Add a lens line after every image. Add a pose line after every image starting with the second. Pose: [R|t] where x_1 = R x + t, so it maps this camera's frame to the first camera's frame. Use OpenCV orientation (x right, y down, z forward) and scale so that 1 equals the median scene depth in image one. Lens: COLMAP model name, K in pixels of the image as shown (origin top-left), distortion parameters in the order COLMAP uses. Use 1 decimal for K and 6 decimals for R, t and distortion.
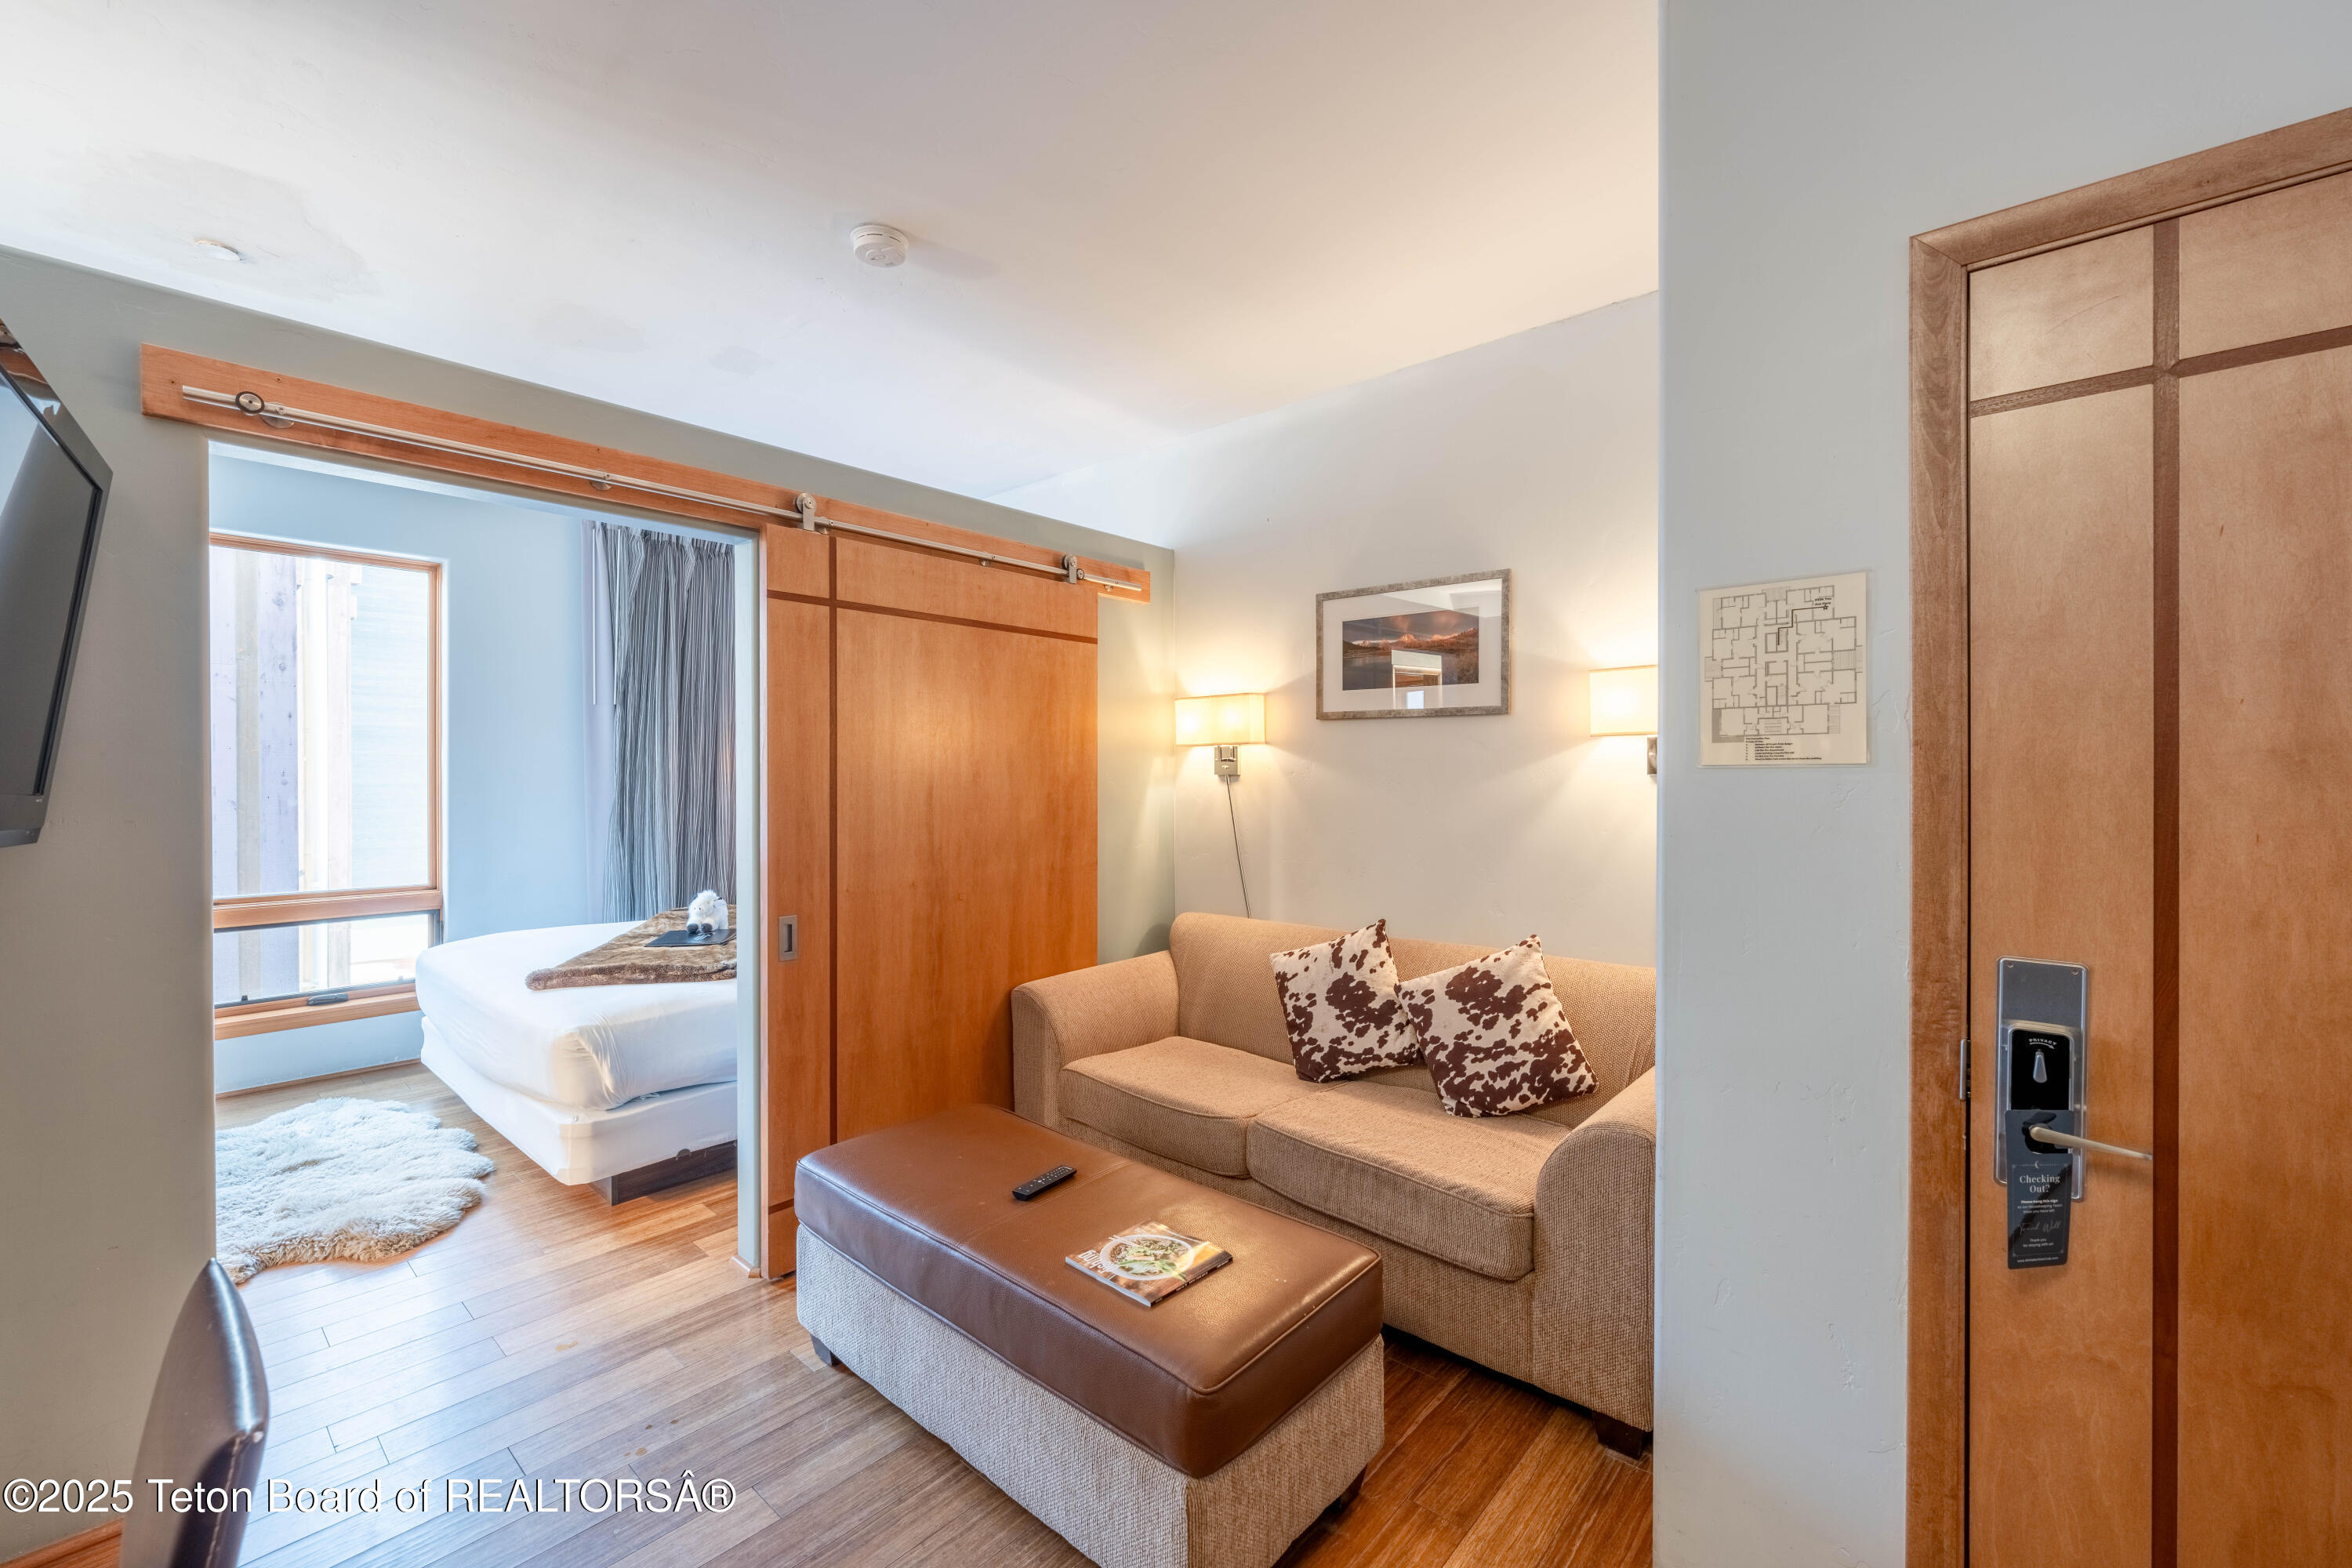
lens RADIAL K [[946.8, 0, 1174.6], [0, 946.8, 775.3], [0, 0, 1]] dist [0.000436, -0.000030]
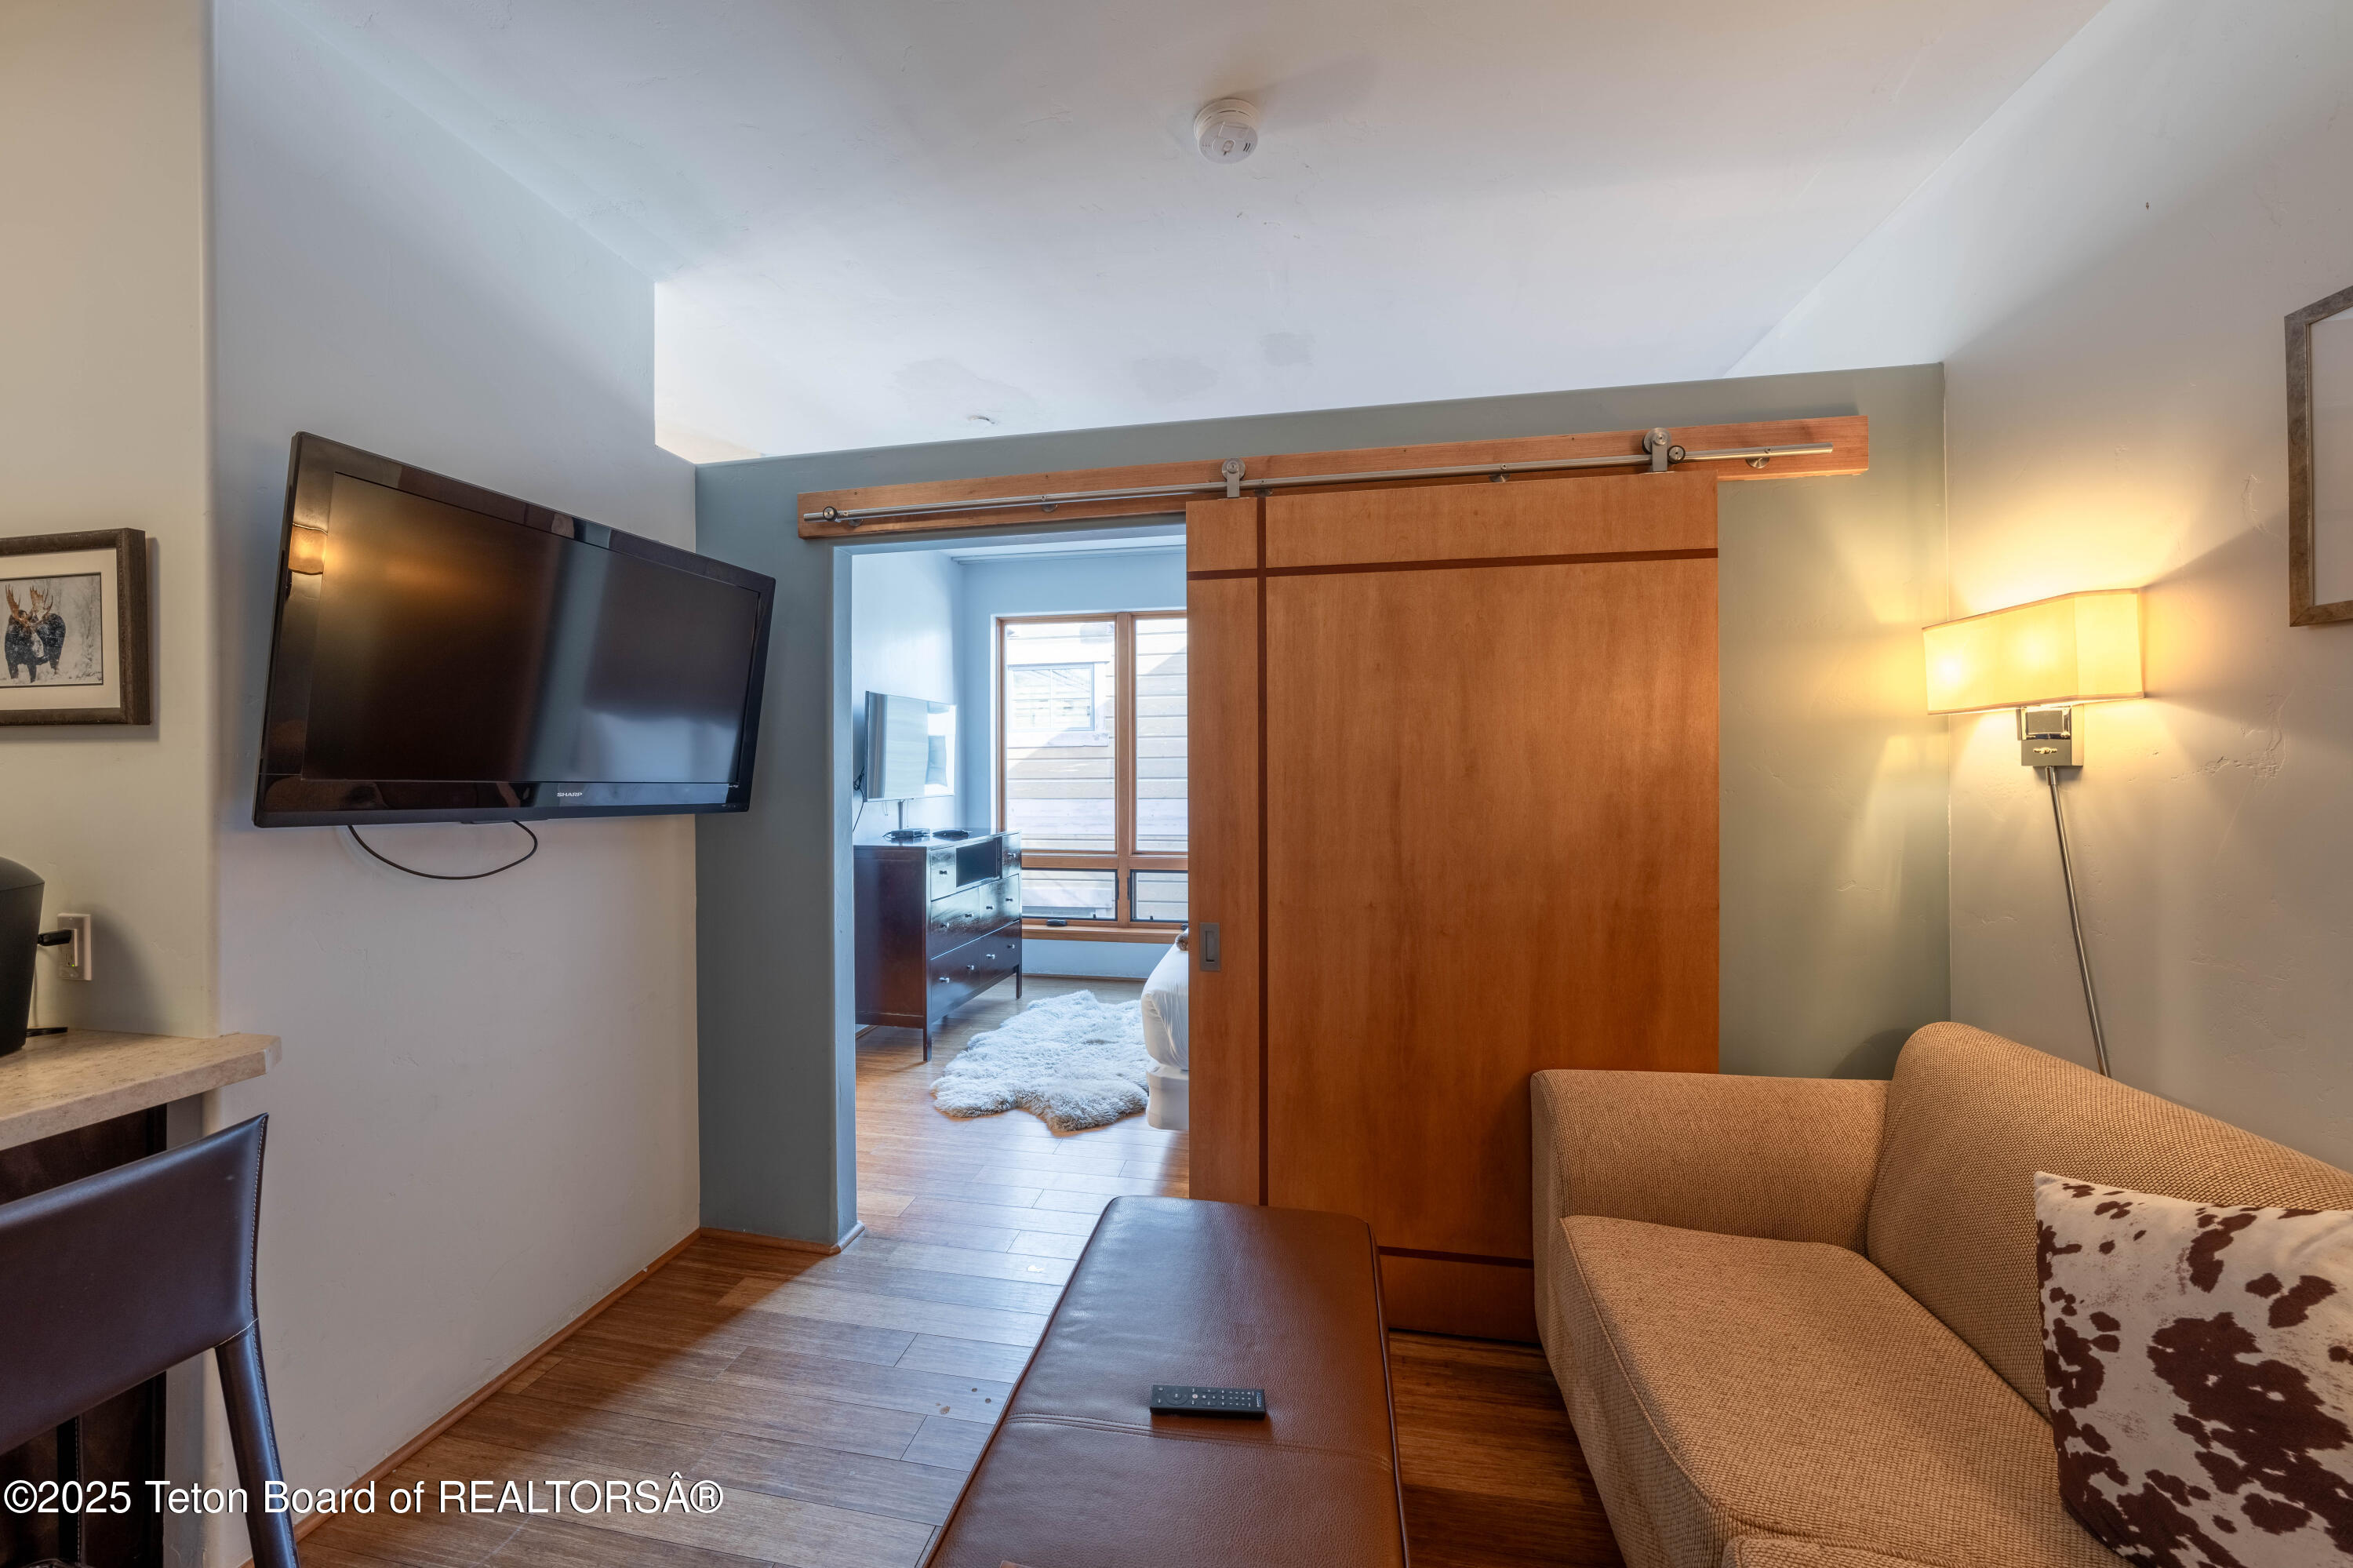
lens RADIAL K [[835.1, 0, 1175.0], [0, 835.1, 768.5], [0, 0, 1]] dist [-0.020719, 0.004720]
pose [[0.516770, -0.001677, -0.856122, 0.236370], [0.003227, 0.999995, -0.000010, -0.000895], [0.856118, -0.002757, 0.516773, 0.487878]]
